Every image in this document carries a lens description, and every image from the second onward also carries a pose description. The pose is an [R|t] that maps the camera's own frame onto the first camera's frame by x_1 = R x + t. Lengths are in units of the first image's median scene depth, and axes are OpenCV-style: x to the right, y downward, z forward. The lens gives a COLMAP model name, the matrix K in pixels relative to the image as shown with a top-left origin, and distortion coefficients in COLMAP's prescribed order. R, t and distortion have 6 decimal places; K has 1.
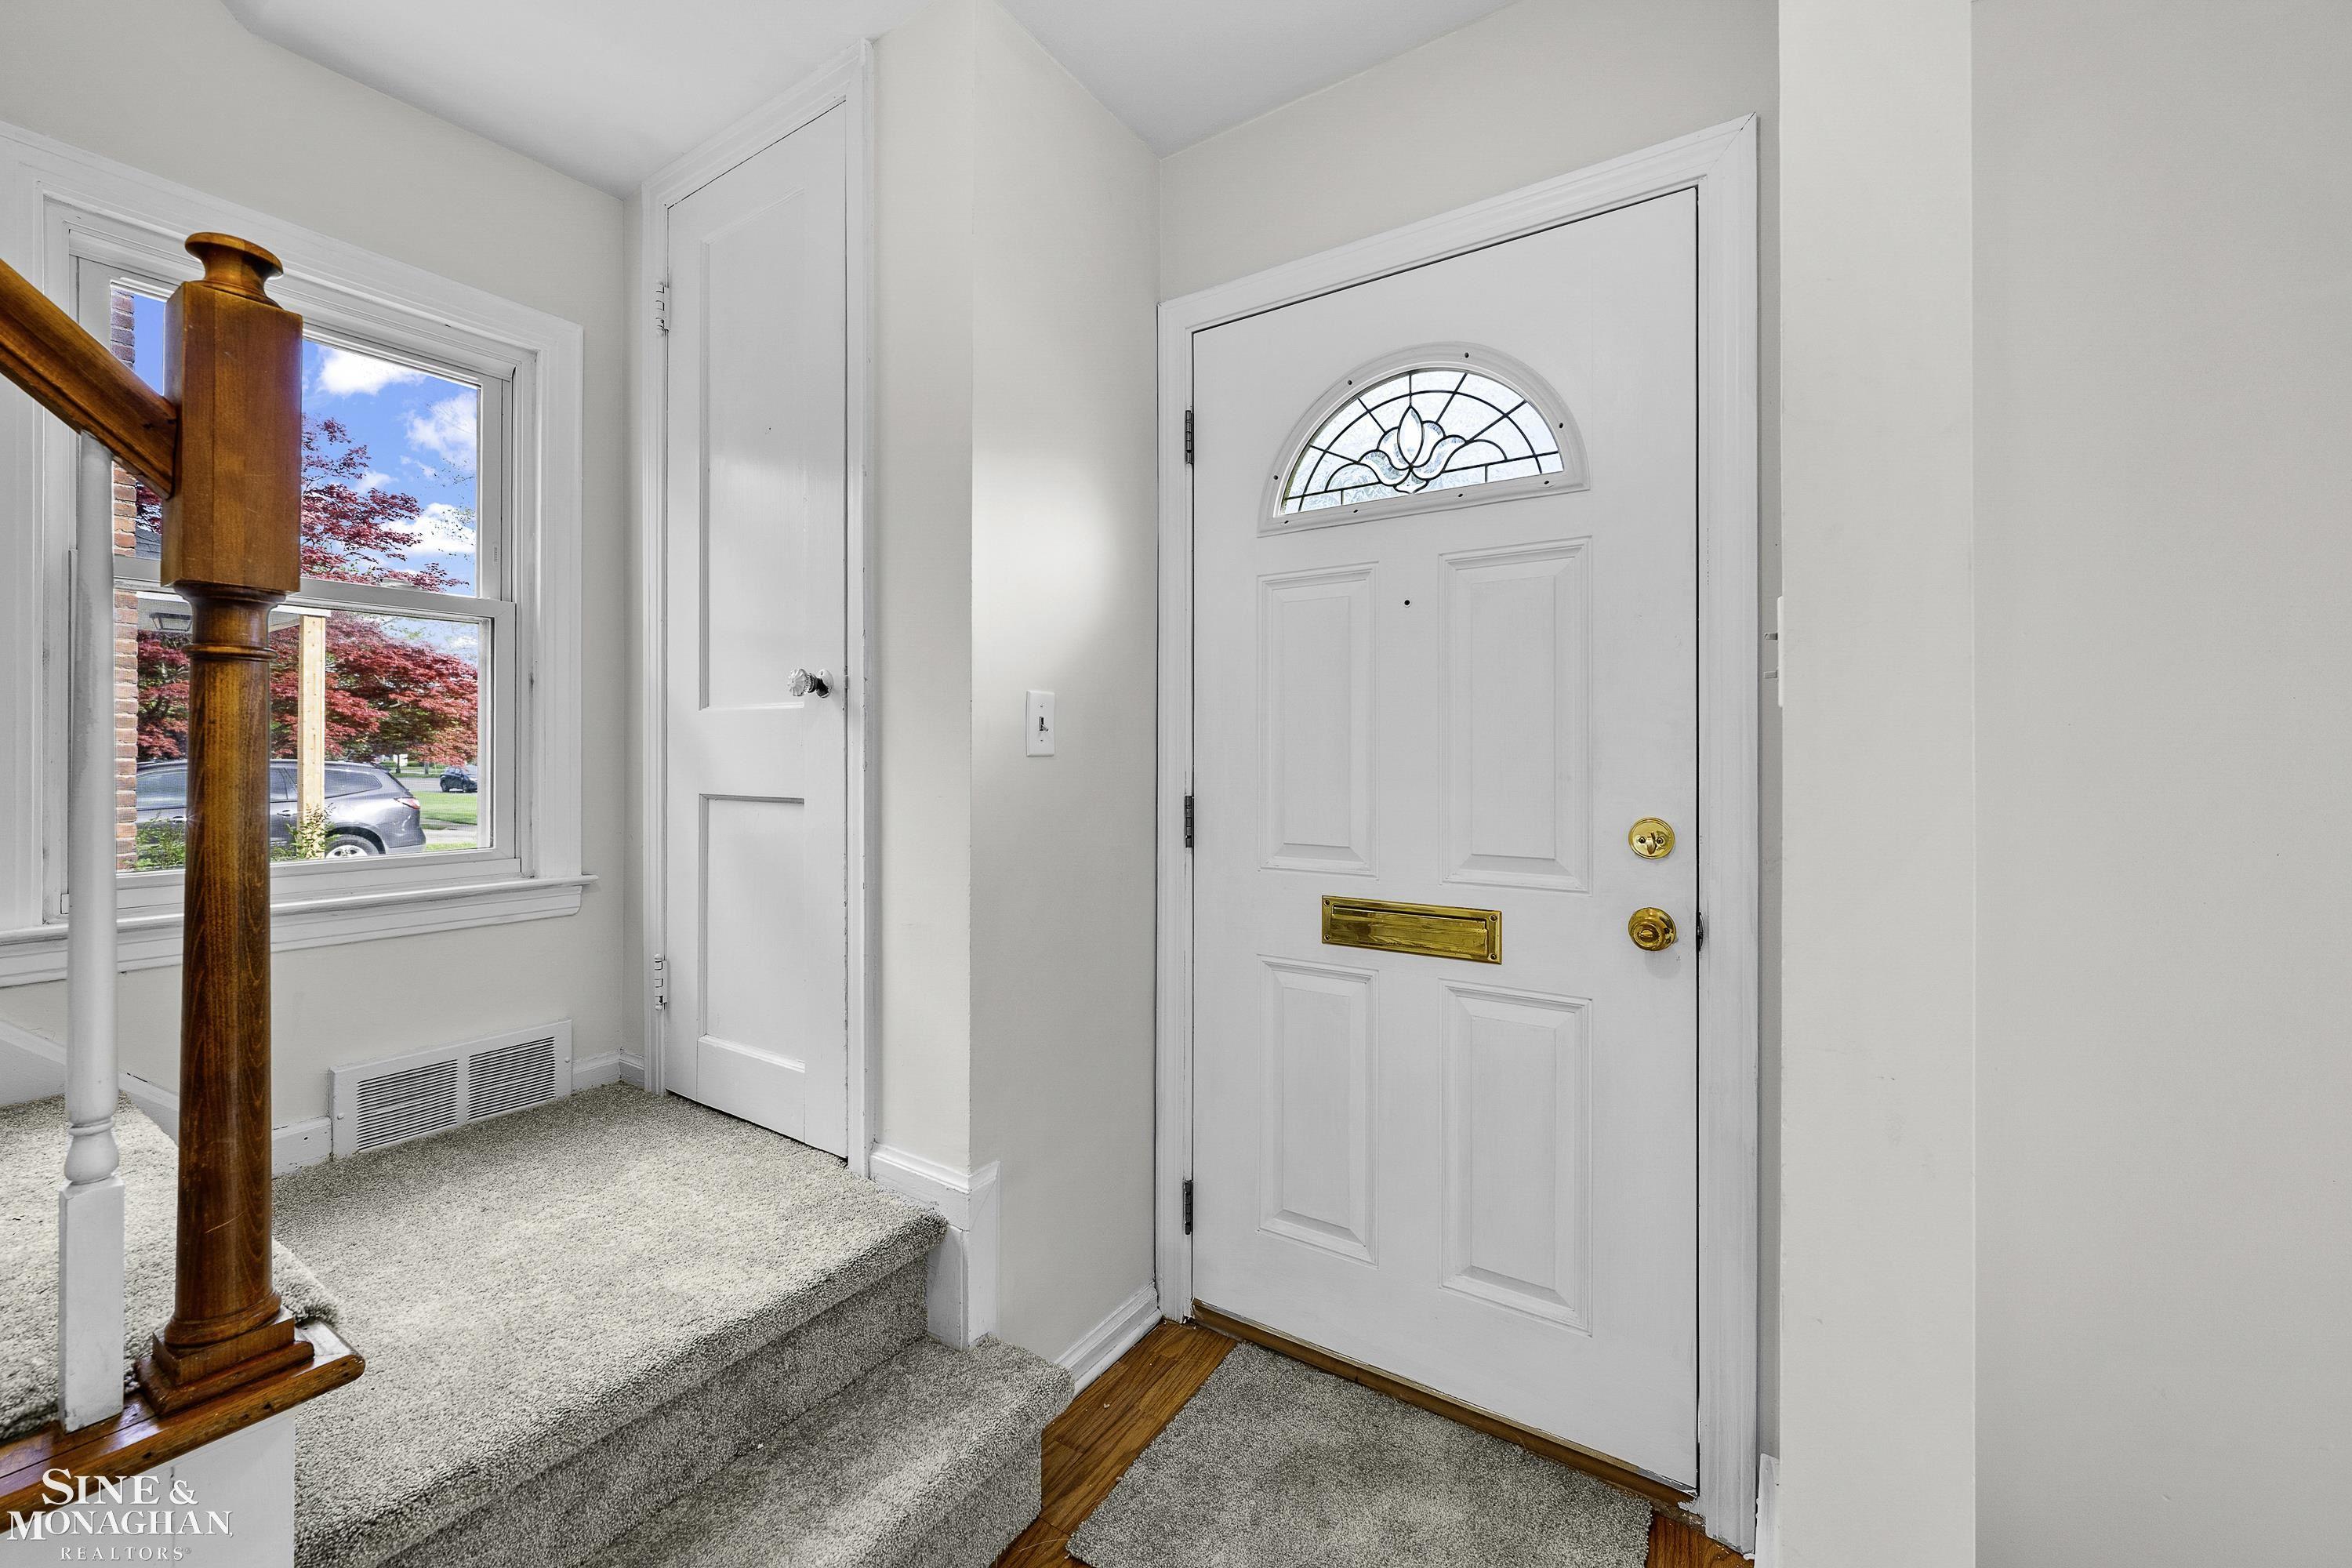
lens RADIAL K [[962.2, 0, 1146.4], [0, 962.2, 749.0], [0, 0, 1]] dist [0.003302, -0.000813]
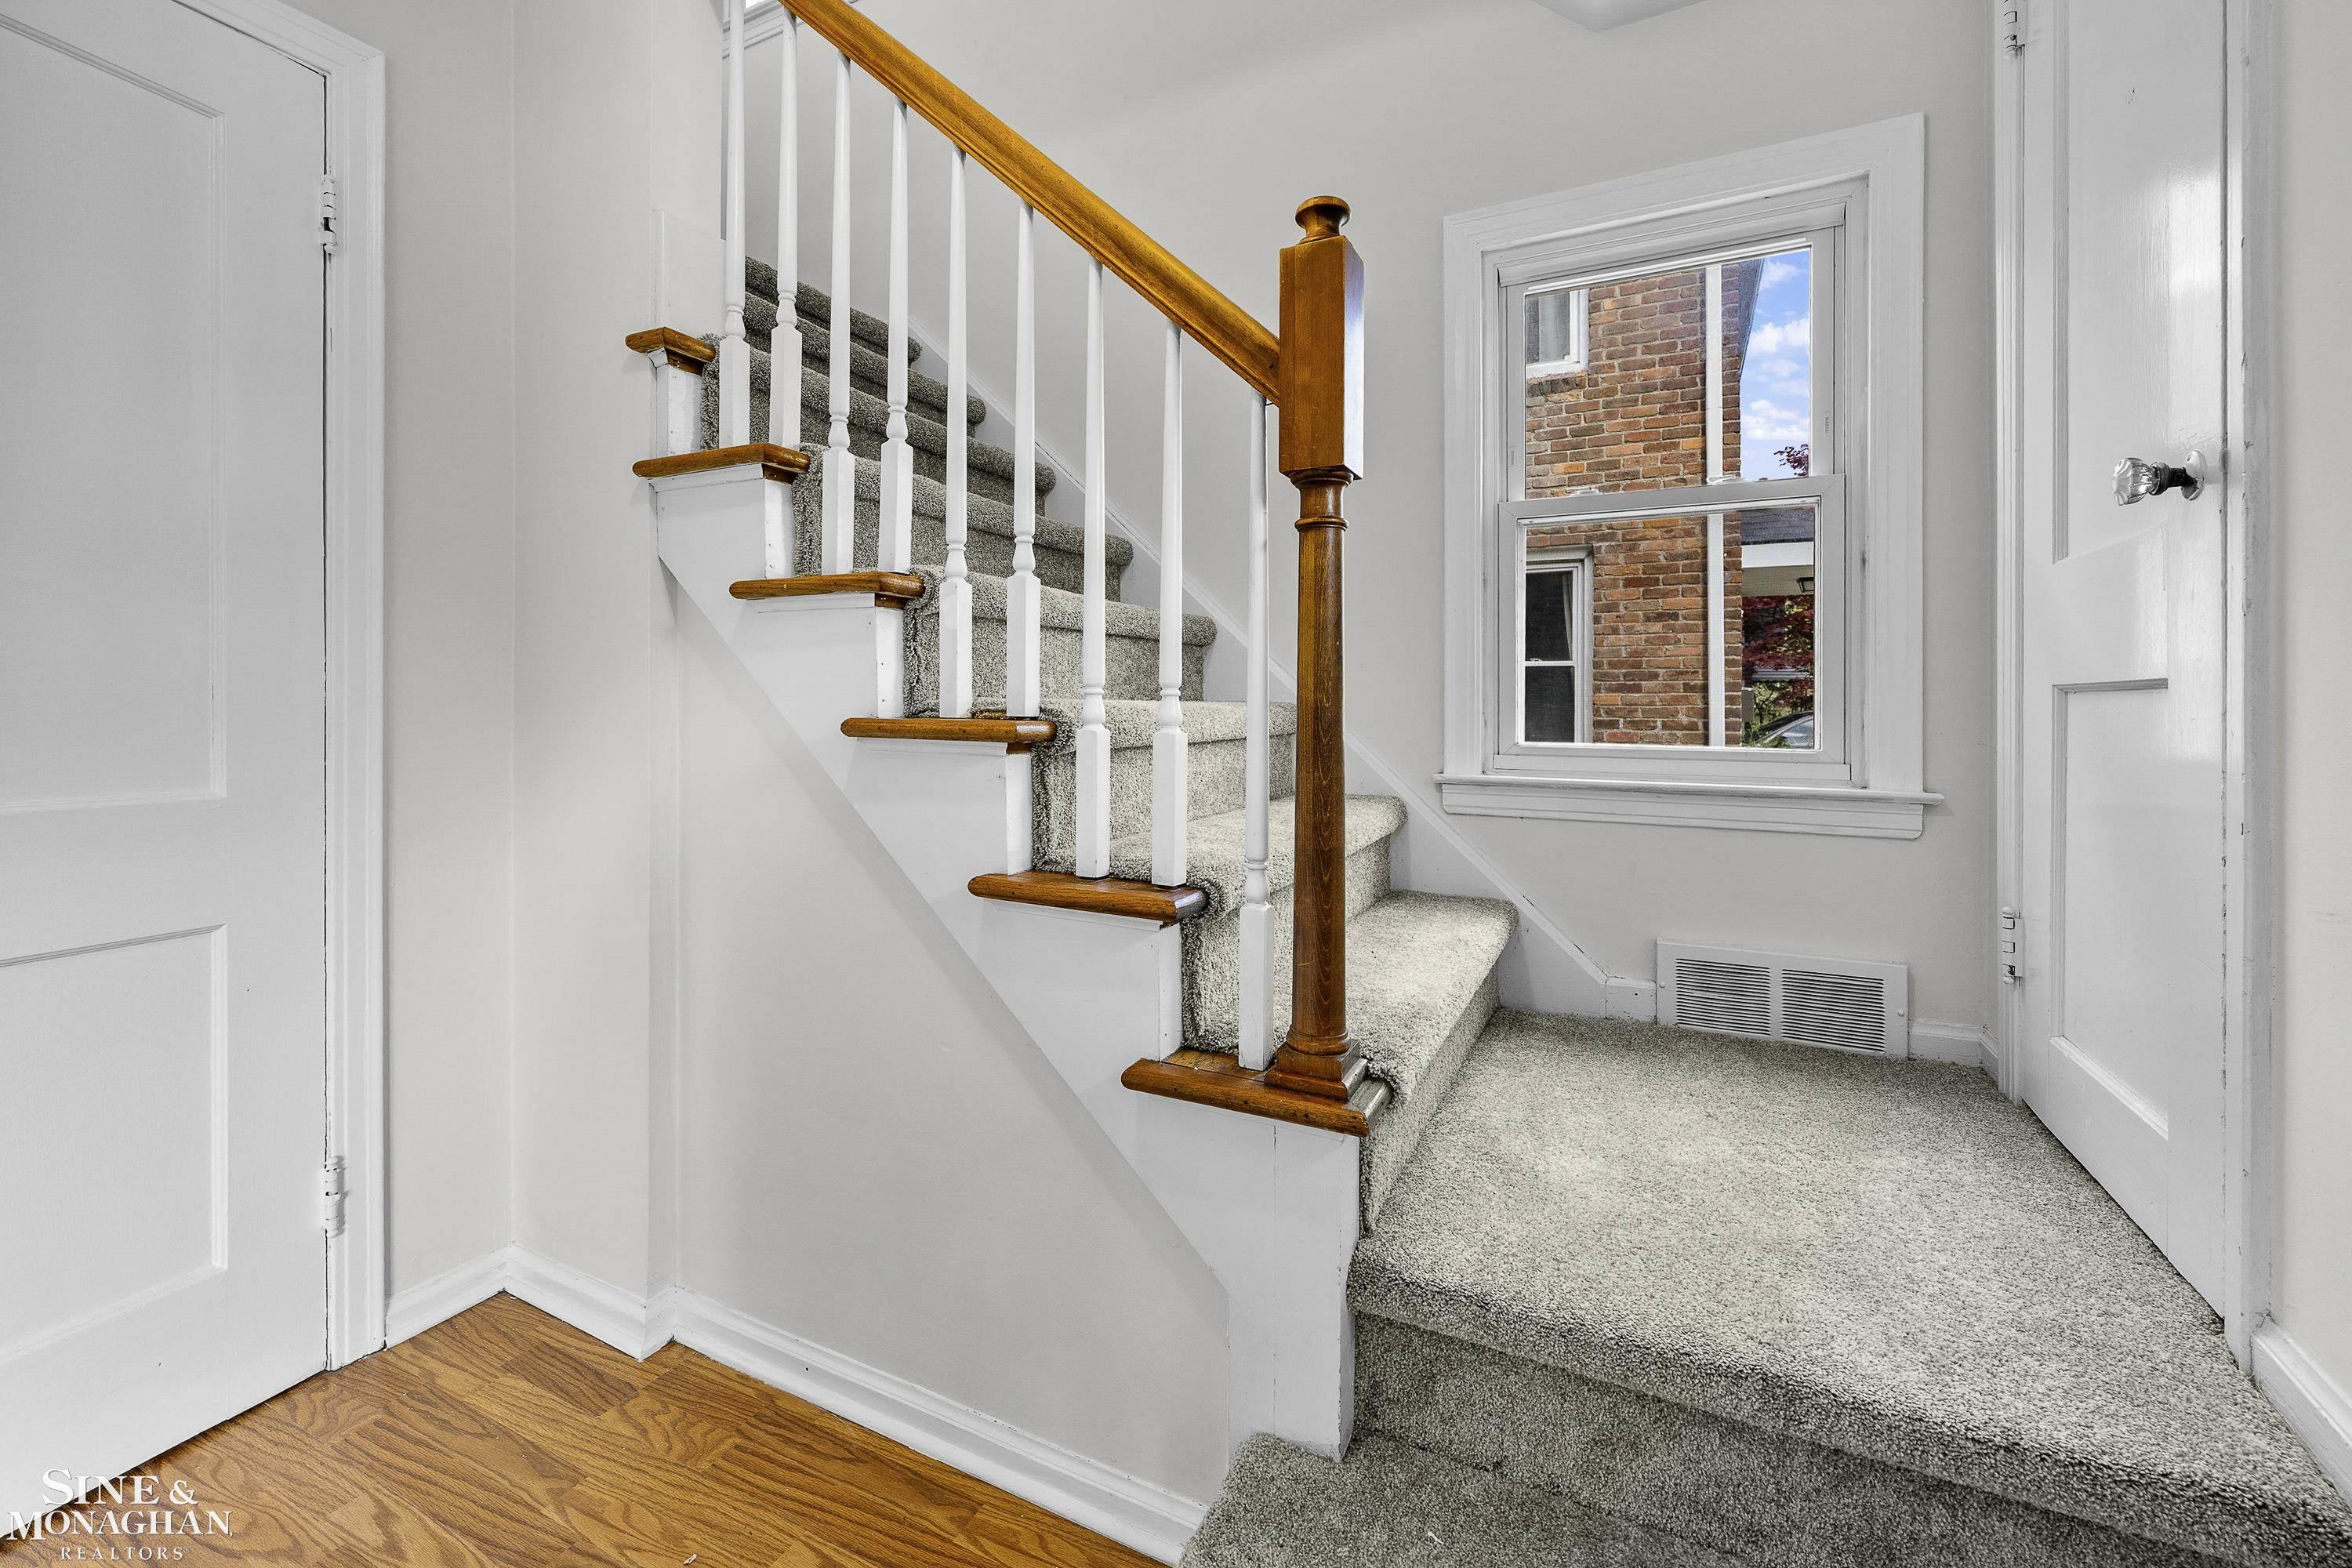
lens RADIAL K [[962.2, 0, 1186.1], [0, 962.2, 707.7], [0, 0, 1]] dist [0.003302, -0.000813]
pose [[0.143318, 0.002352, -0.989674, 0.157410], [-0.003259, 0.999993, 0.001905, 0.076179], [0.989671, 0.002952, 0.143325, 0.340559]]
